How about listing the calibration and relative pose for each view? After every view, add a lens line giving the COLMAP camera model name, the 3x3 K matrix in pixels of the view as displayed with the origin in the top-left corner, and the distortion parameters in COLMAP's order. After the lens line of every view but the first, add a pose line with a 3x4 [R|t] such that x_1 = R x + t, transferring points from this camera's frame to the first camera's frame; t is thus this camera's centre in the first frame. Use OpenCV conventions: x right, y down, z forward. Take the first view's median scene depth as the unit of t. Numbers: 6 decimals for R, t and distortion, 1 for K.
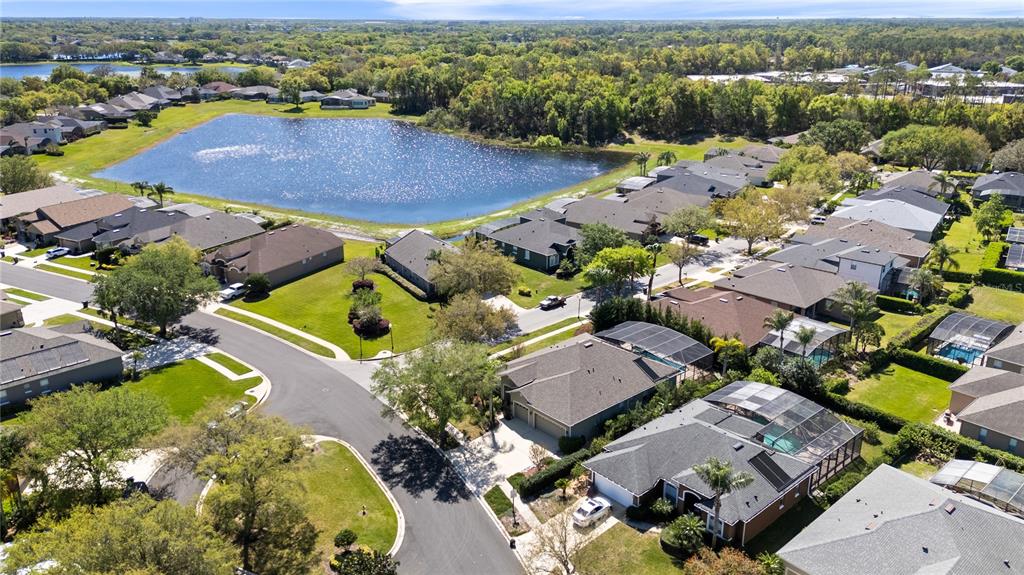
lens RADIAL K [[748.8, 0, 512.0], [0, 748.8, 287.5], [0, 0, 1]] dist [0.080231, -0.087183]
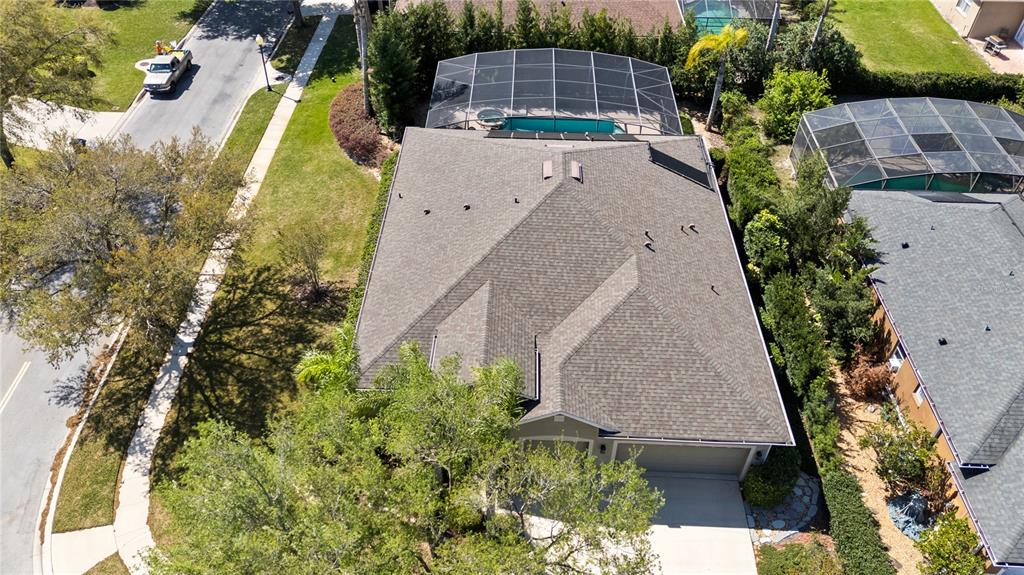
lens RADIAL K [[748.8, 0, 512.0], [0, 748.8, 287.5], [0, 0, 1]] dist [0.080231, -0.087183]
pose [[0.689832, -0.487377, 0.535346, -0.097410], [0.223353, 0.846661, 0.482990, -0.039721], [-0.688655, -0.213610, 0.692911, 0.560001]]
